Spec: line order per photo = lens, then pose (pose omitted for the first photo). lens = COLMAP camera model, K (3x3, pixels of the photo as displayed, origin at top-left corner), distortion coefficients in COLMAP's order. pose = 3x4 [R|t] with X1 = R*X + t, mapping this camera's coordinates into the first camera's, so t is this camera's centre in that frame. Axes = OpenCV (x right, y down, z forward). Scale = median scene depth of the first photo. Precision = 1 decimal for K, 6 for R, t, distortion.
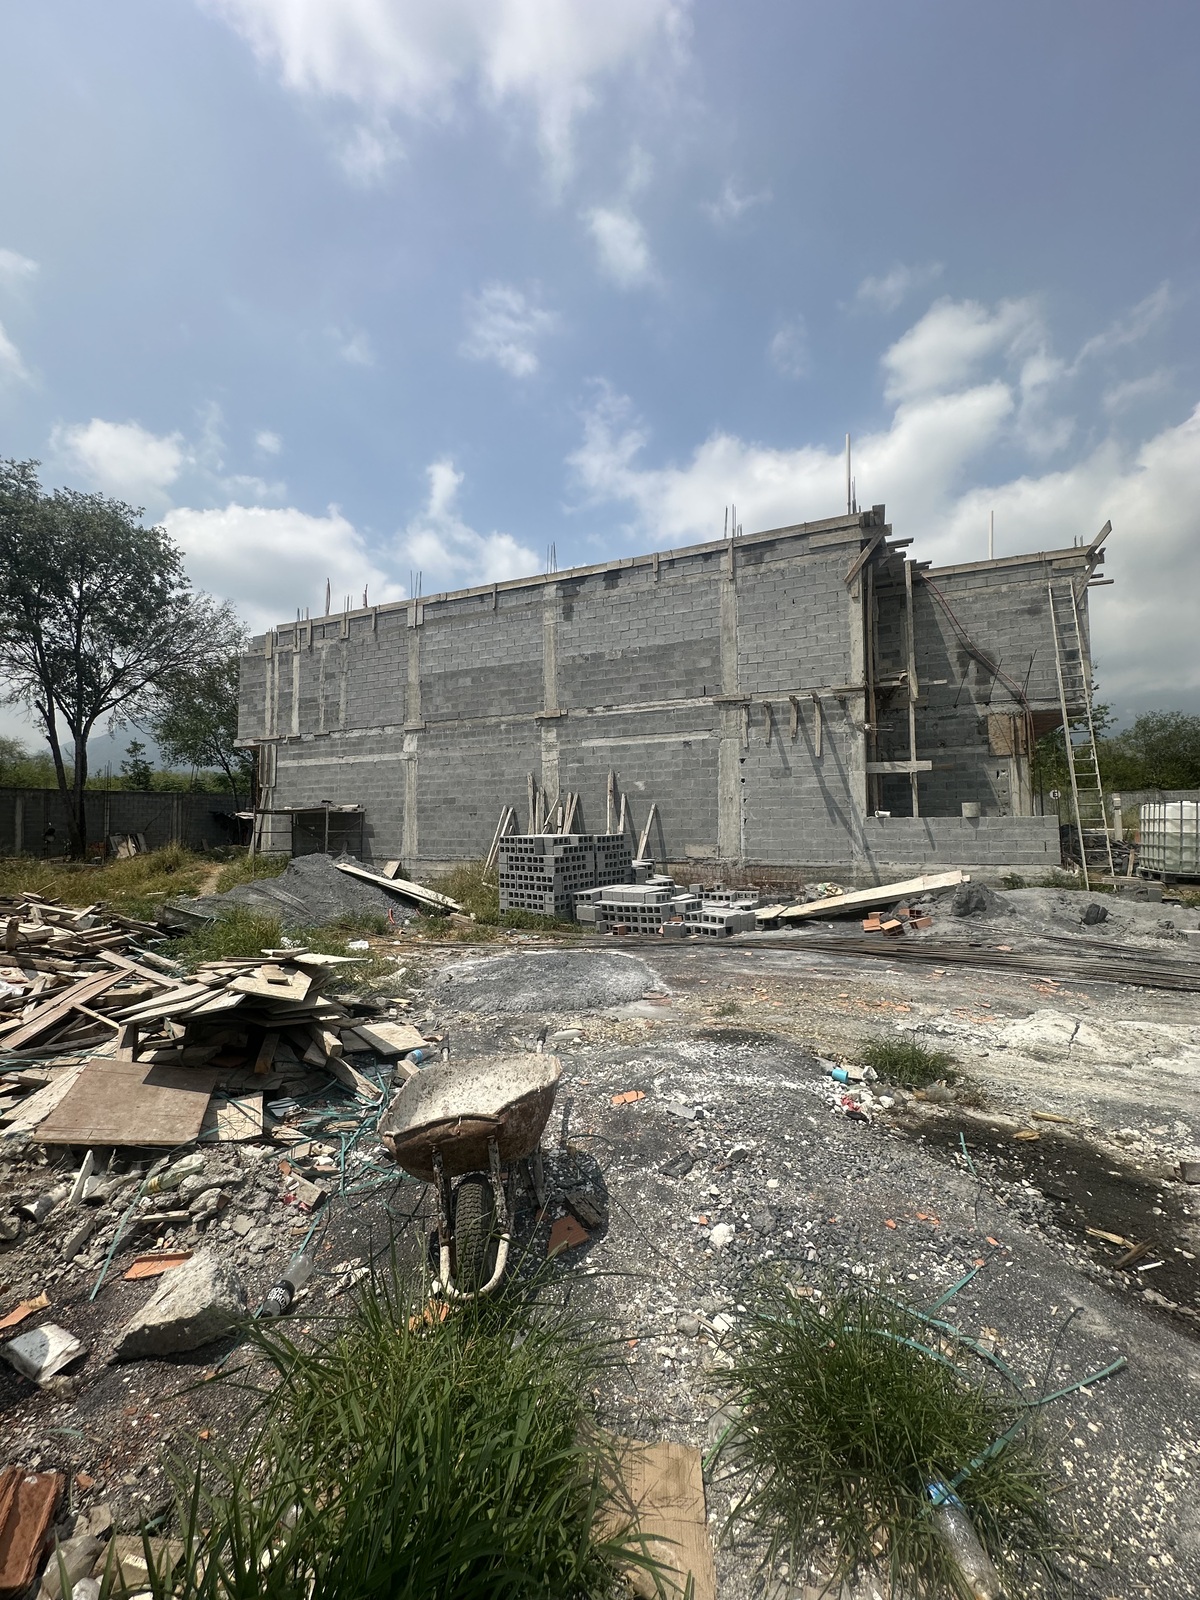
lens RADIAL K [[646.7, 0, 600.0], [0, 646.7, 800.0], [0, 0, 1]] dist [-0.001335, -0.000034]
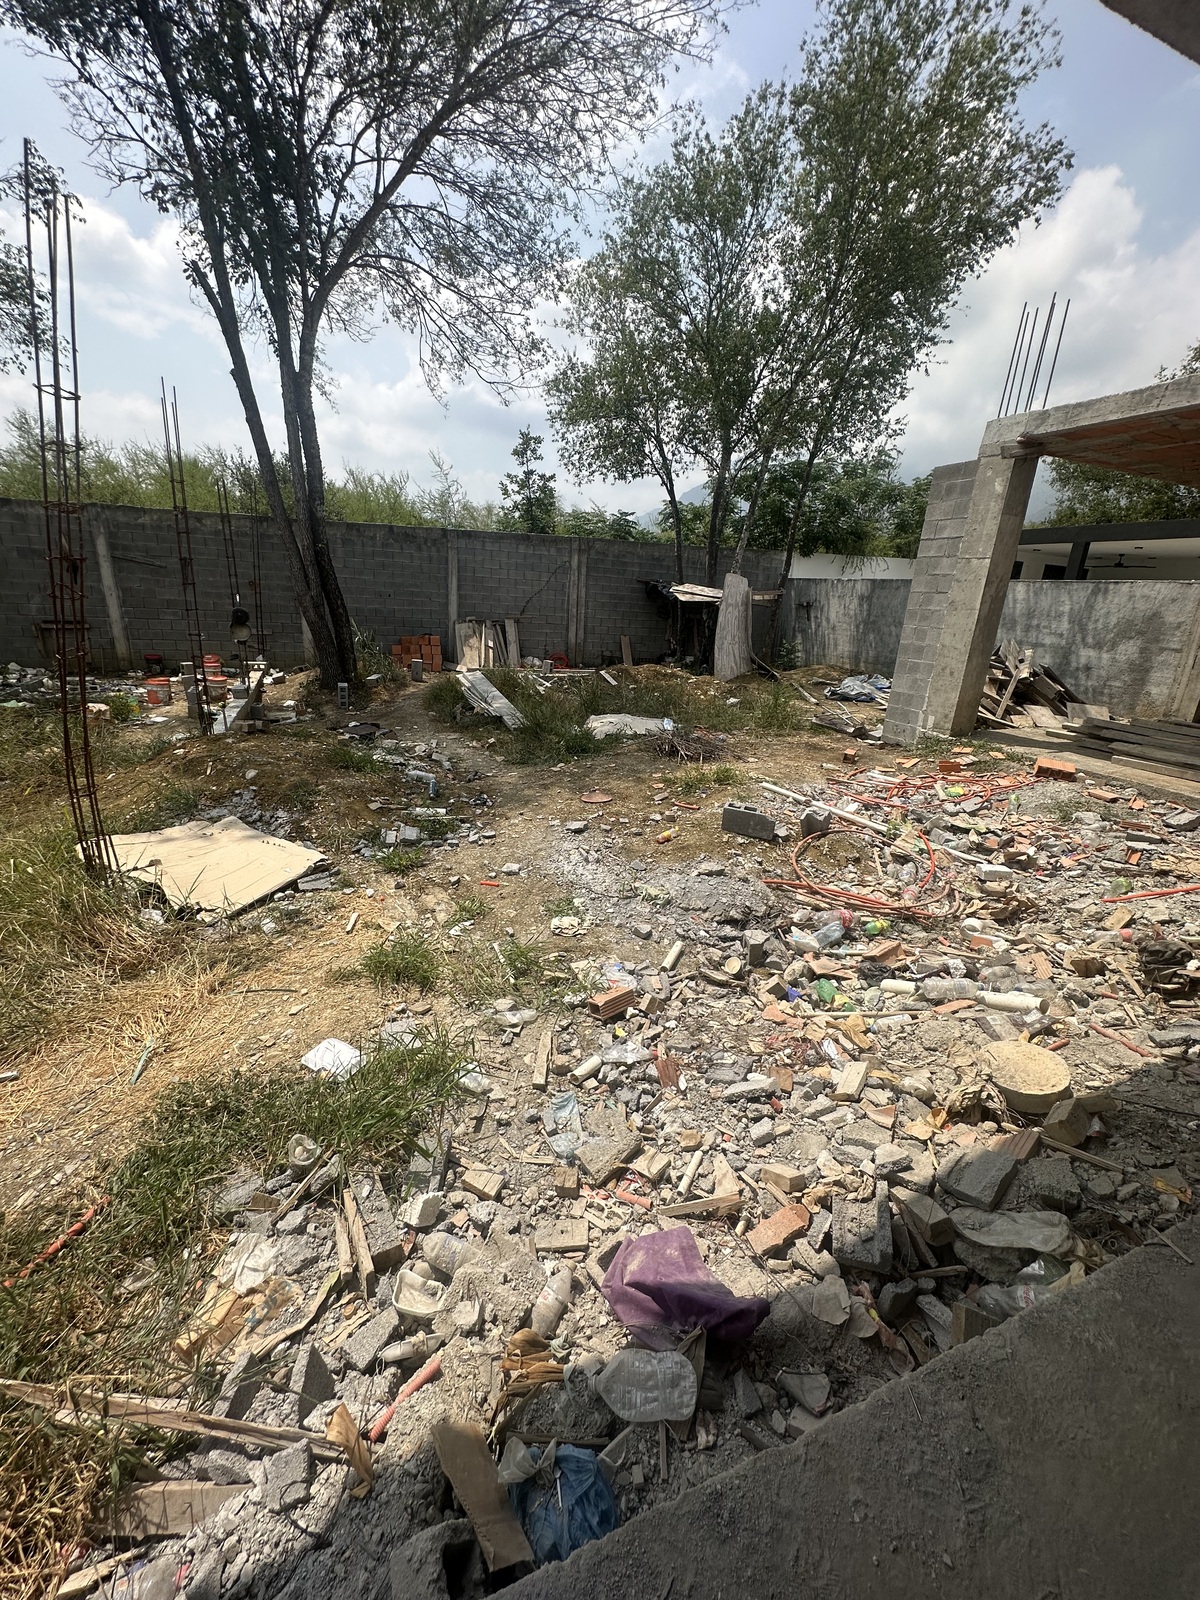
lens RADIAL K [[646.7, 0, 600.0], [0, 646.7, 800.0], [0, 0, 1]] dist [-0.001335, -0.000034]
pose [[0.730404, 0.252283, -0.634715, -0.277274], [-0.025523, 0.938716, 0.343745, 0.007012], [0.682539, -0.234873, 0.692081, 0.620263]]
